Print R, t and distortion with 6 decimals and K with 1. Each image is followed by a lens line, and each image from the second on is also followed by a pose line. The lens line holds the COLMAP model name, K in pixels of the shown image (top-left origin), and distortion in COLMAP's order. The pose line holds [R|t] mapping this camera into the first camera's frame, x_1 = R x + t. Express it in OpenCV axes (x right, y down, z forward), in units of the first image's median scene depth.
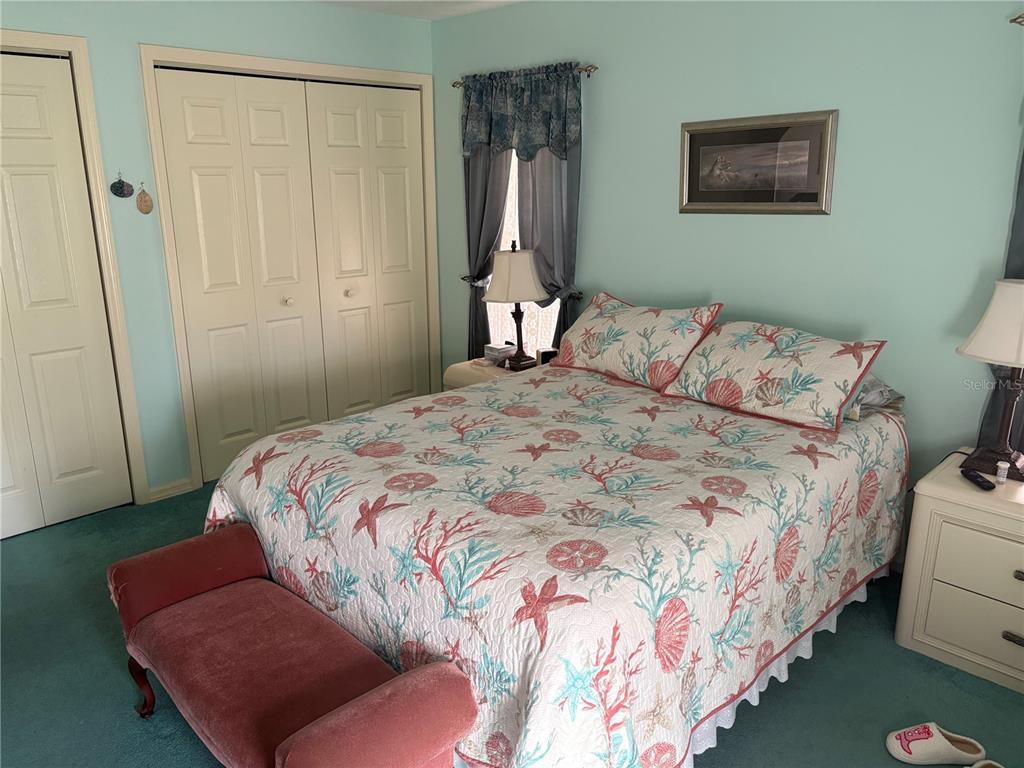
lens RADIAL K [[769.7, 0, 510.2], [0, 769.7, 385.8], [0, 0, 1]] dist [0.047144, -0.051994]
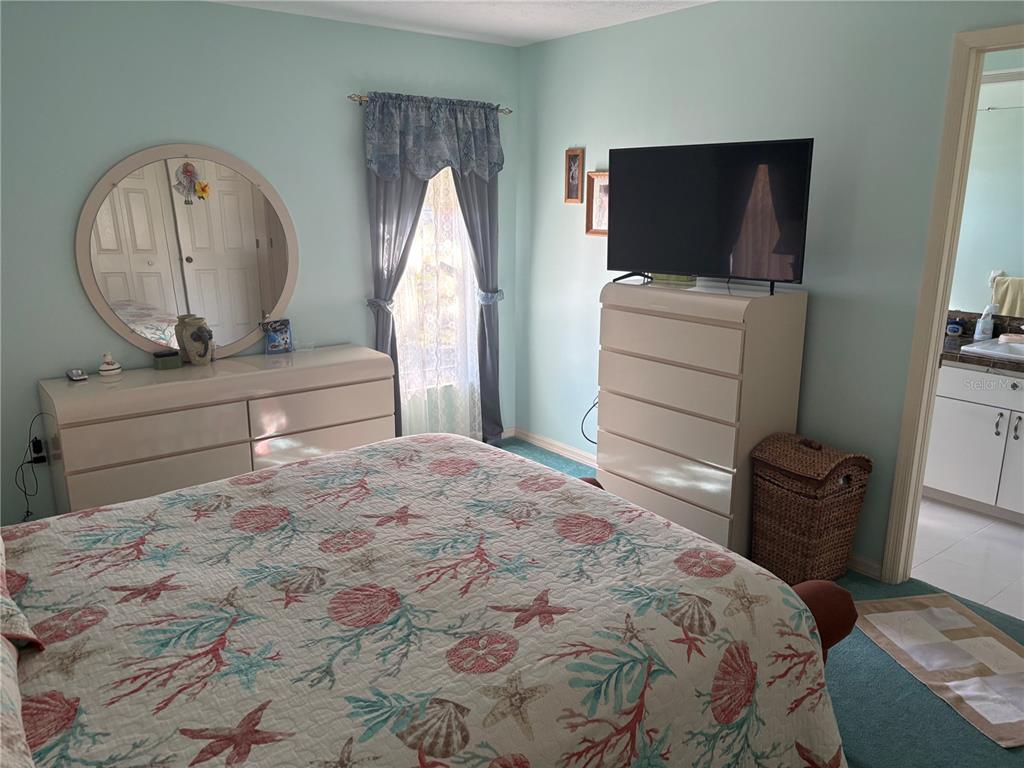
lens RADIAL K [[769.7, 0, 510.2], [0, 769.7, 385.8], [0, 0, 1]] dist [0.047144, -0.051994]
pose [[-0.992648, -0.029944, 0.117278, -0.158799], [0.030957, 0.873884, 0.485147, -0.390073], [-0.117015, 0.485211, -0.866532, 1.432238]]
